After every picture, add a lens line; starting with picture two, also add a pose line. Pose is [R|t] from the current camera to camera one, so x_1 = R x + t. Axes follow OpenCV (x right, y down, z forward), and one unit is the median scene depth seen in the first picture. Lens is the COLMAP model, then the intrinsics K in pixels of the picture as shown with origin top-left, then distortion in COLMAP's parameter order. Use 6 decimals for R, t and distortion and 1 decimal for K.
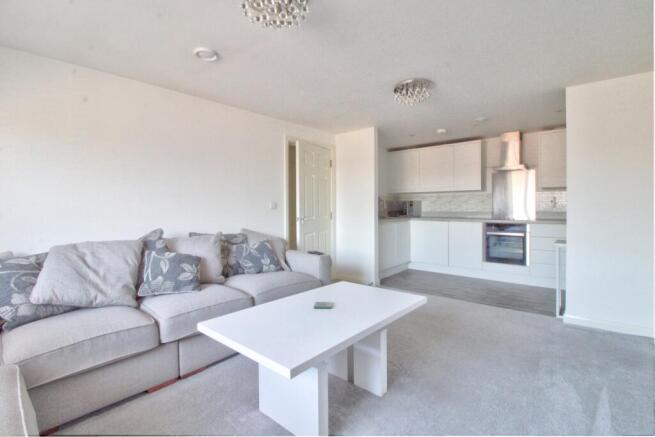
lens RADIAL K [[311.0, 0, 327.2], [0, 311.0, 217.8], [0, 0, 1]] dist [-0.022604, -0.001739]
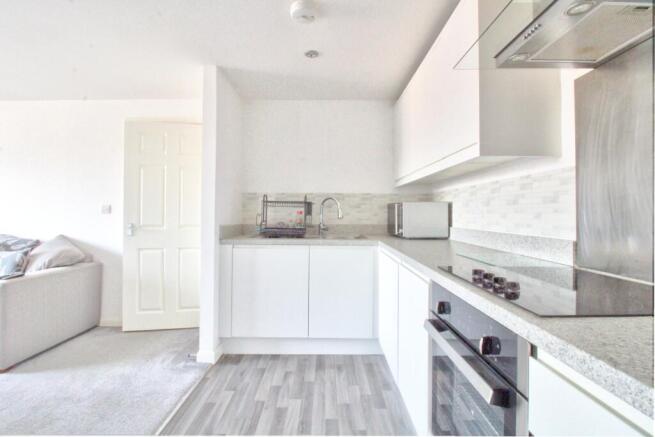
lens RADIAL K [[311.0, 0, 327.5], [0, 311.0, 215.0], [0, 0, 1]] dist [-0.022604, -0.001739]
pose [[0.659012, 0.018272, -0.751911, 0.662045], [-0.046802, 0.998764, -0.016749, -0.031071], [0.750675, 0.046229, 0.659052, 0.767013]]
